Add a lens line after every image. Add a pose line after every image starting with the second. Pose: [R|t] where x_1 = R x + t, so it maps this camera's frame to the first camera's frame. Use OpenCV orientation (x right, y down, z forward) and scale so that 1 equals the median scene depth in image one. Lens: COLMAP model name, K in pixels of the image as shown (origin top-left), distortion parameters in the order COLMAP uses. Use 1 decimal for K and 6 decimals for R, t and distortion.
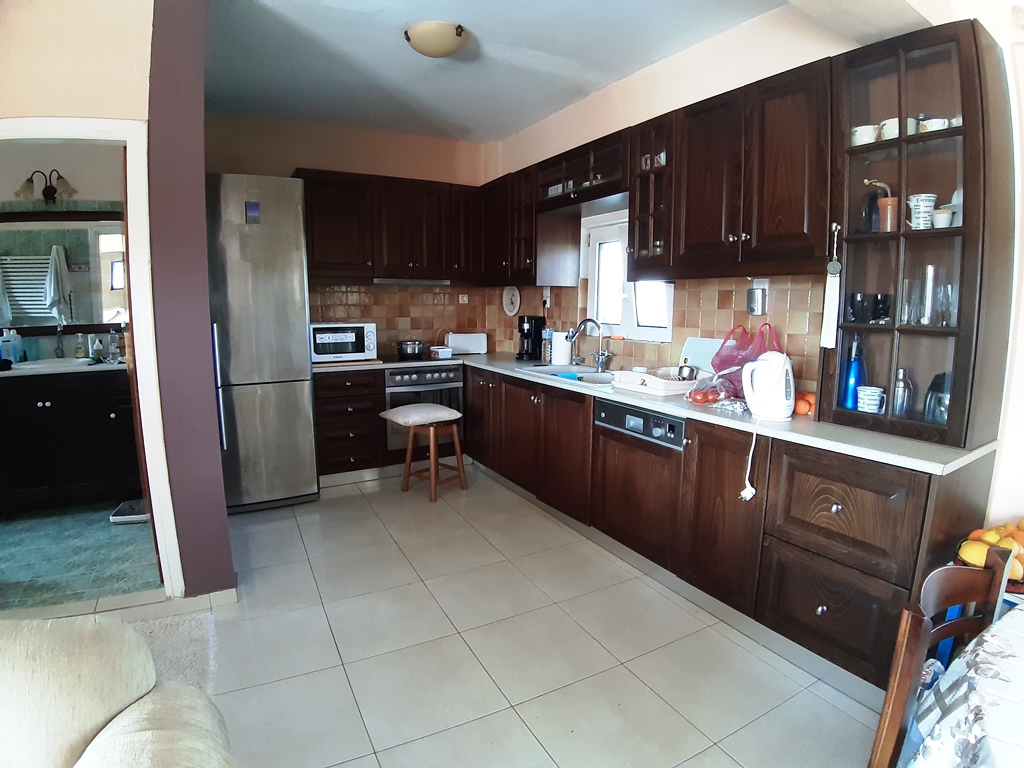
lens RADIAL K [[560.9, 0, 523.1], [0, 560.9, 388.2], [0, 0, 1]] dist [-0.000243, -0.042879]
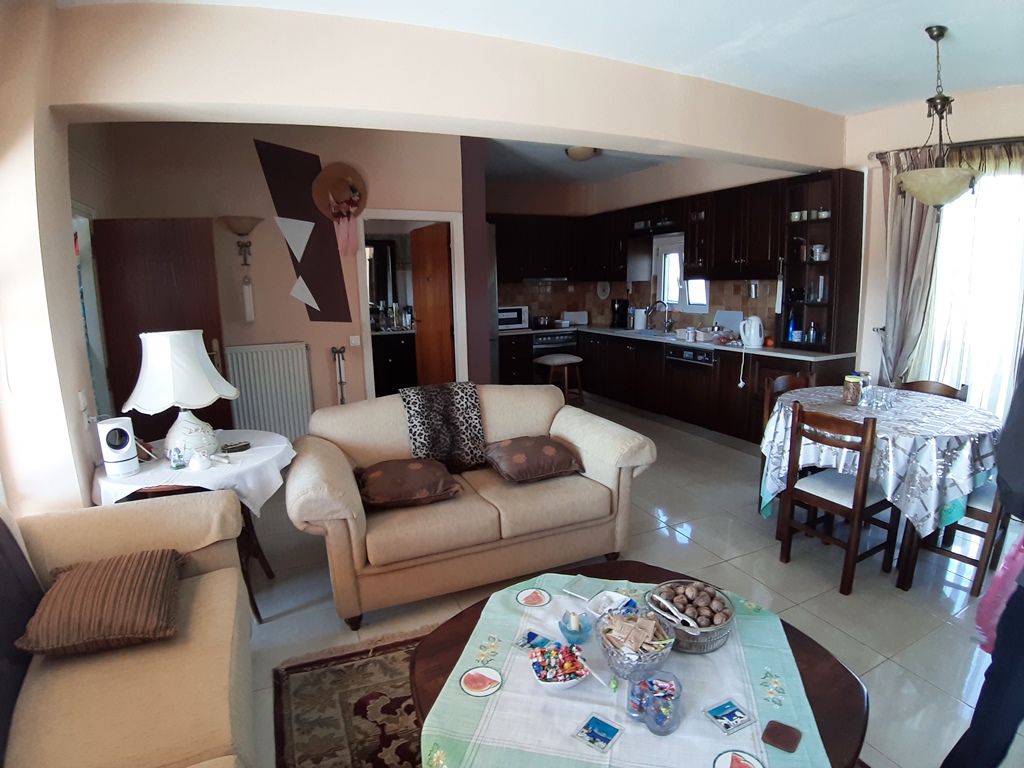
lens RADIAL K [[560.9, 0, 523.1], [0, 560.9, 388.2], [0, 0, 1]] dist [-0.000243, -0.042879]
pose [[0.997015, -0.009836, -0.076576, -0.172807], [0.012638, 0.999265, 0.036190, 0.076173], [0.076164, -0.037050, 0.996407, -0.757900]]
